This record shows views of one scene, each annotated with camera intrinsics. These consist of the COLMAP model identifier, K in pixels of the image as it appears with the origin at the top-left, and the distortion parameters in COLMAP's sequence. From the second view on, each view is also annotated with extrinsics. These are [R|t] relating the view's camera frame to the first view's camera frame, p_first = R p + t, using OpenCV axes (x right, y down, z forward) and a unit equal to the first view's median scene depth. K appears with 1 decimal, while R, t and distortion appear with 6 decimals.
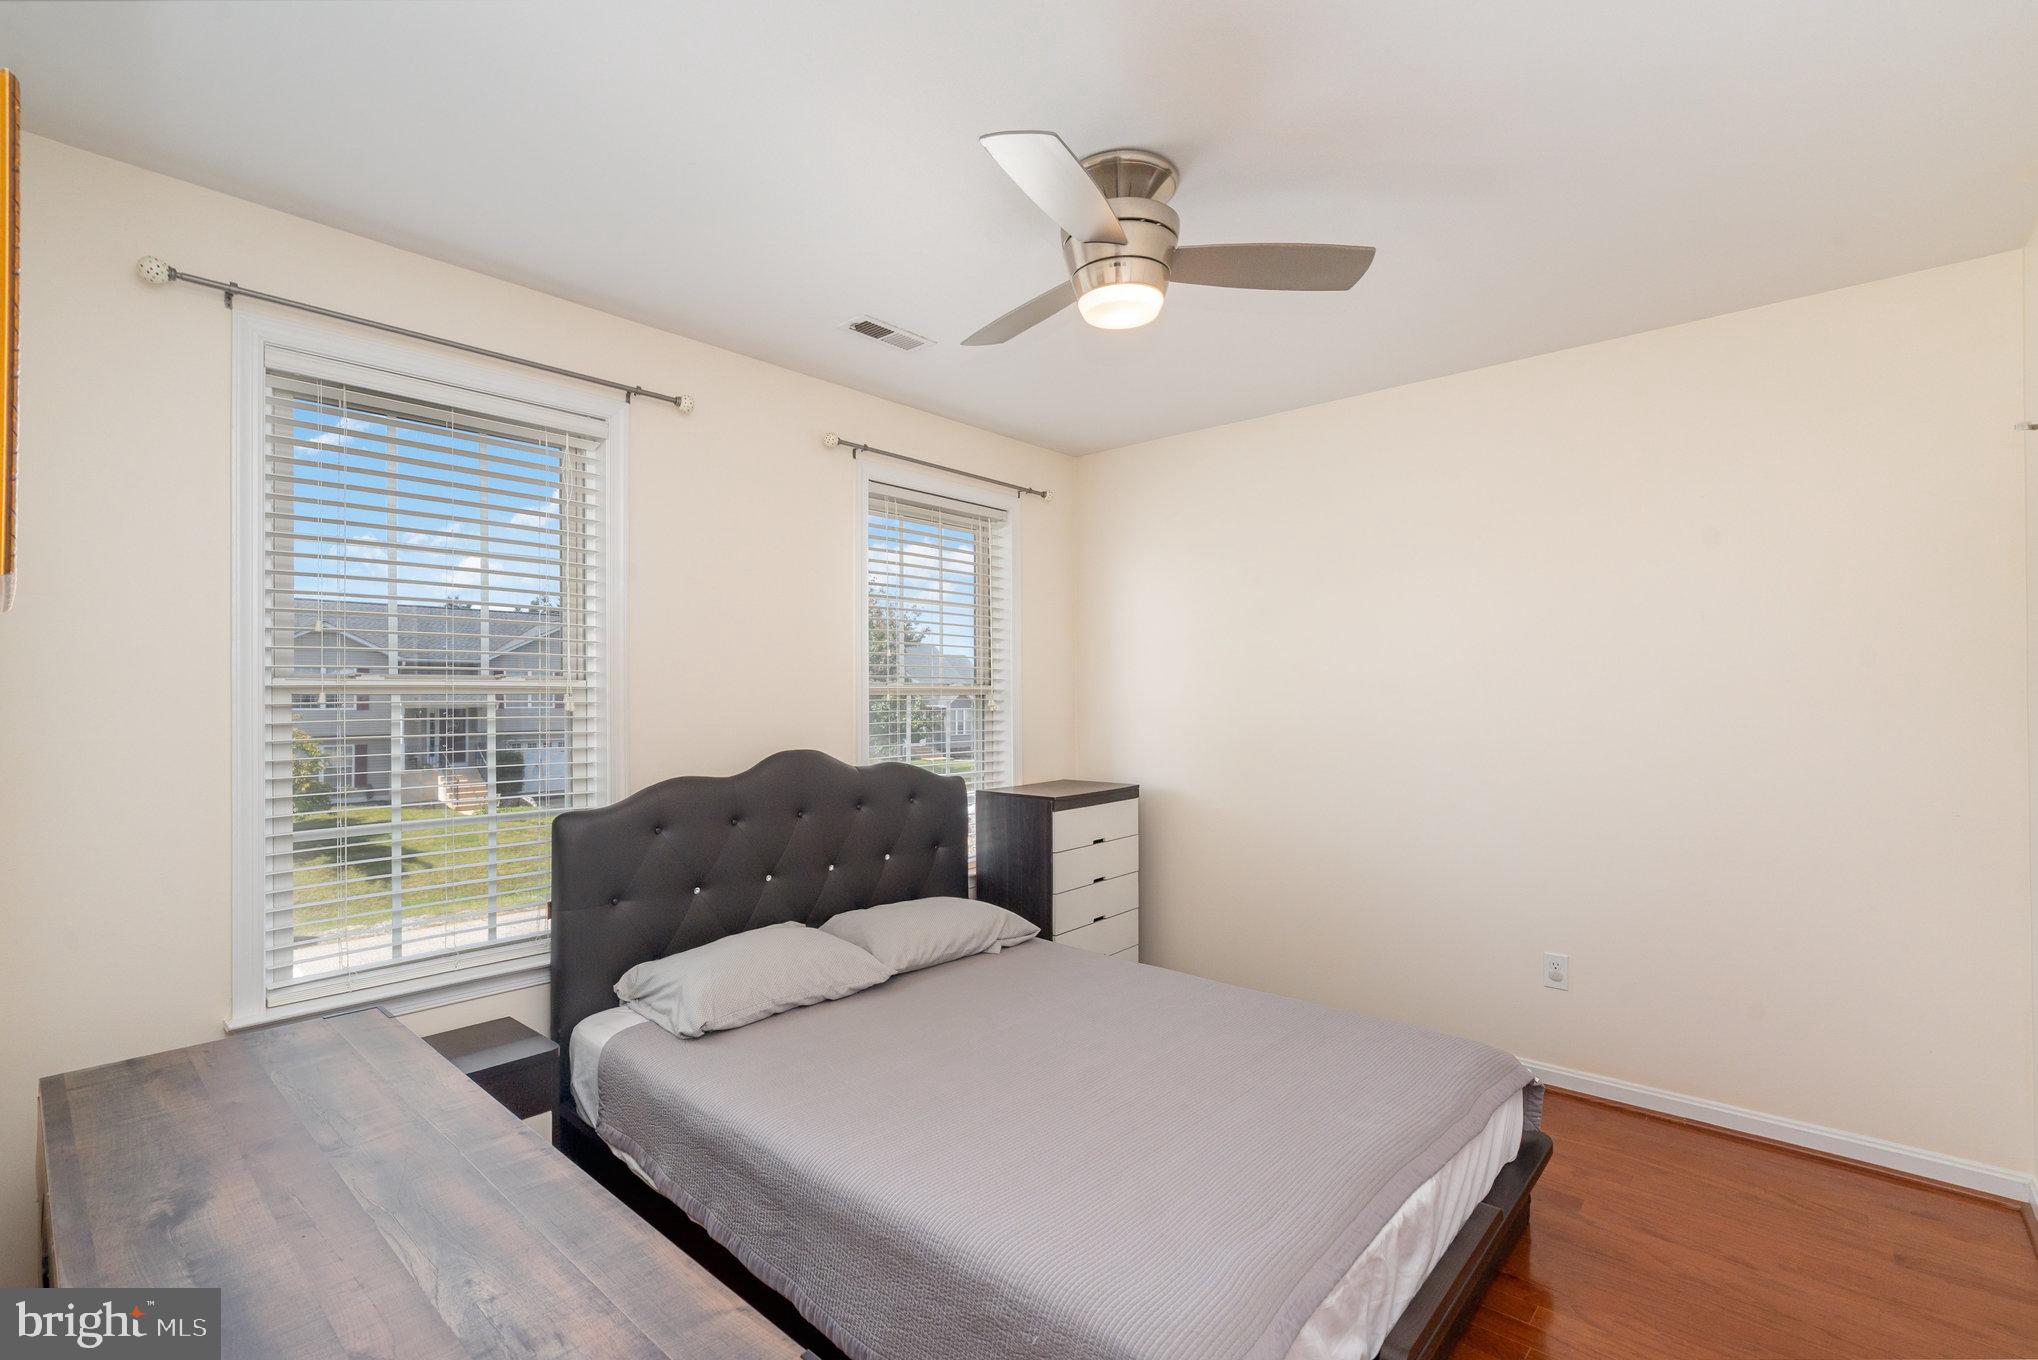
lens RADIAL K [[919.5, 0, 1017.9], [0, 919.5, 673.2], [0, 0, 1]] dist [-0.002971, -0.000222]
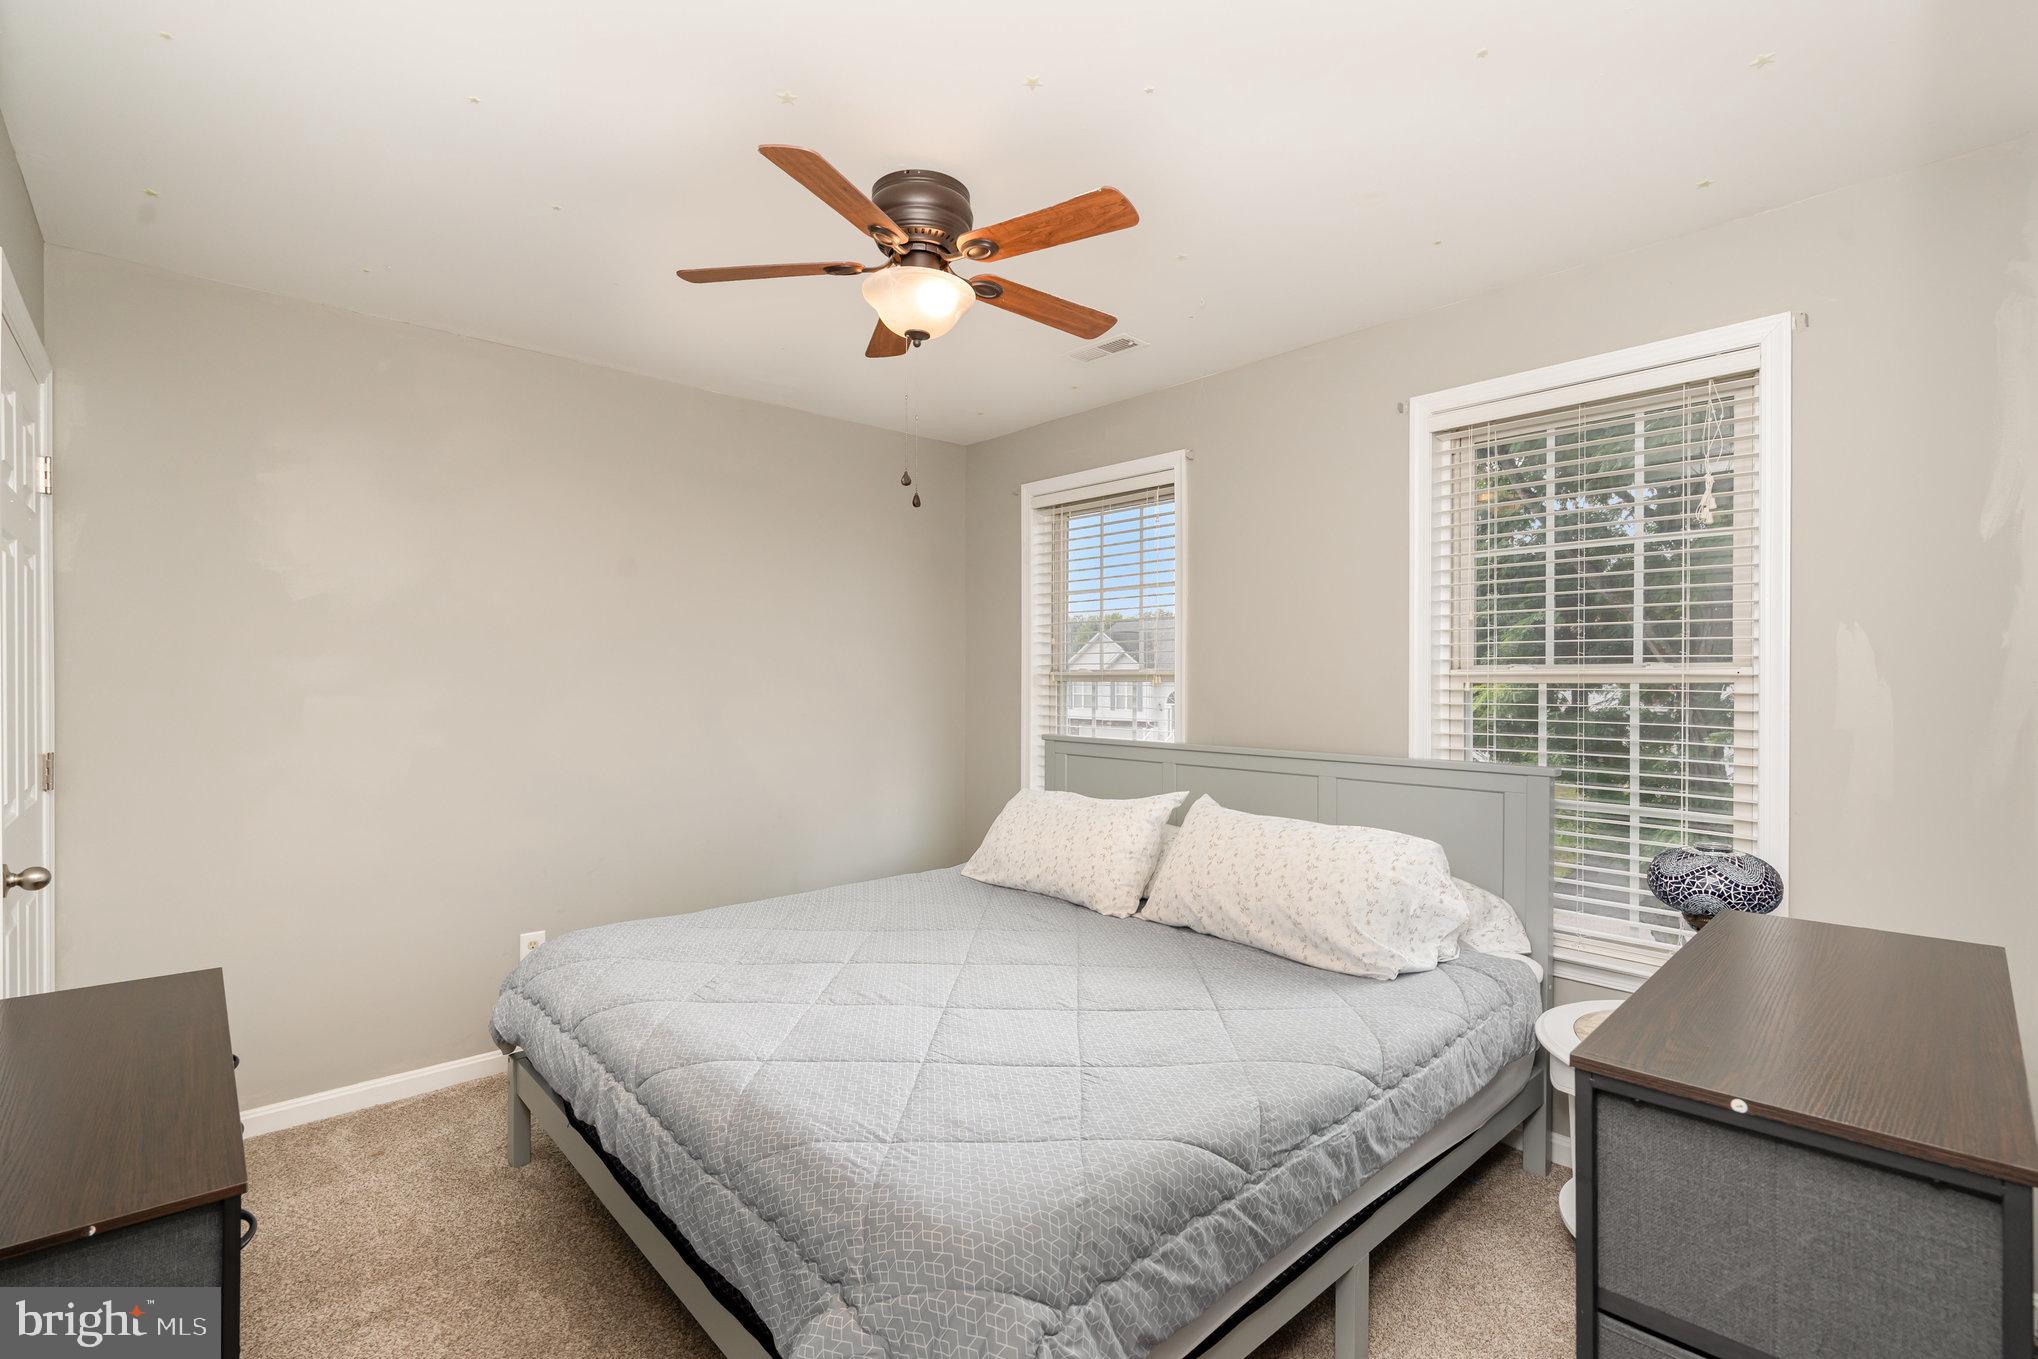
lens RADIAL K [[919.5, 0, 1017.9], [0, 919.5, 672.7], [0, 0, 1]] dist [-0.002971, -0.000222]
pose [[-0.105389, -0.010644, -0.994374, 0.467935], [0.019779, 0.999722, -0.012798, 0.012766], [0.994234, -0.021017, -0.105150, 0.483149]]
